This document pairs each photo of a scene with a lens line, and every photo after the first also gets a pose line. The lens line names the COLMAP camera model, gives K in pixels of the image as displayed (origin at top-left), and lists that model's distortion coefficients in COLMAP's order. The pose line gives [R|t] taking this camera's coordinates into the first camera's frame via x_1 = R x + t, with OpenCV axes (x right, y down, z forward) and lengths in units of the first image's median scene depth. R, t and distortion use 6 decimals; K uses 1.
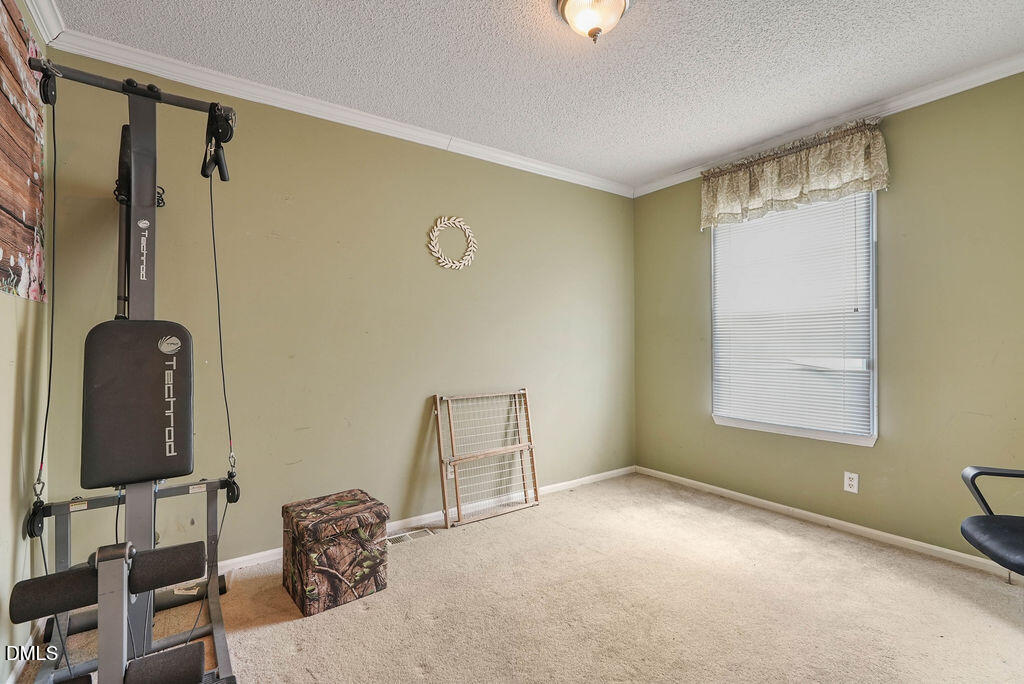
lens RADIAL K [[464.5, 0, 513.2], [0, 464.5, 344.5], [0, 0, 1]] dist [-0.008894, 0.004620]
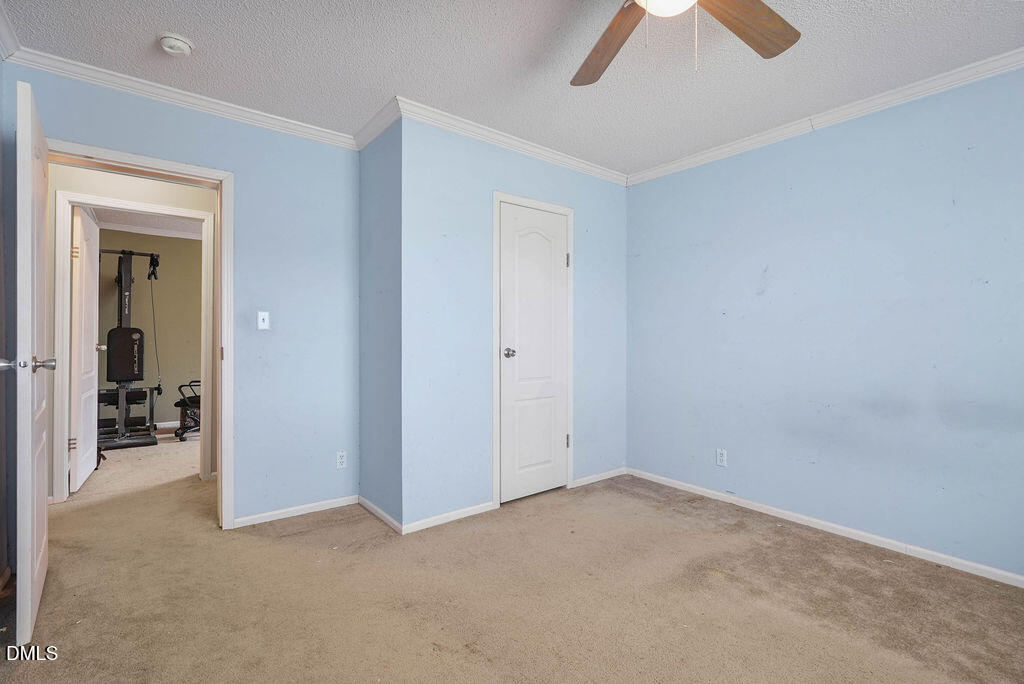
lens RADIAL K [[464.5, 0, 509.0], [0, 464.5, 337.2], [0, 0, 1]] dist [-0.008894, 0.004620]
pose [[0.998436, 0.009187, 0.055142, 1.440662], [-0.009215, 0.999958, 0.000244, -0.015654], [-0.055138, -0.000751, 0.998478, -2.037478]]
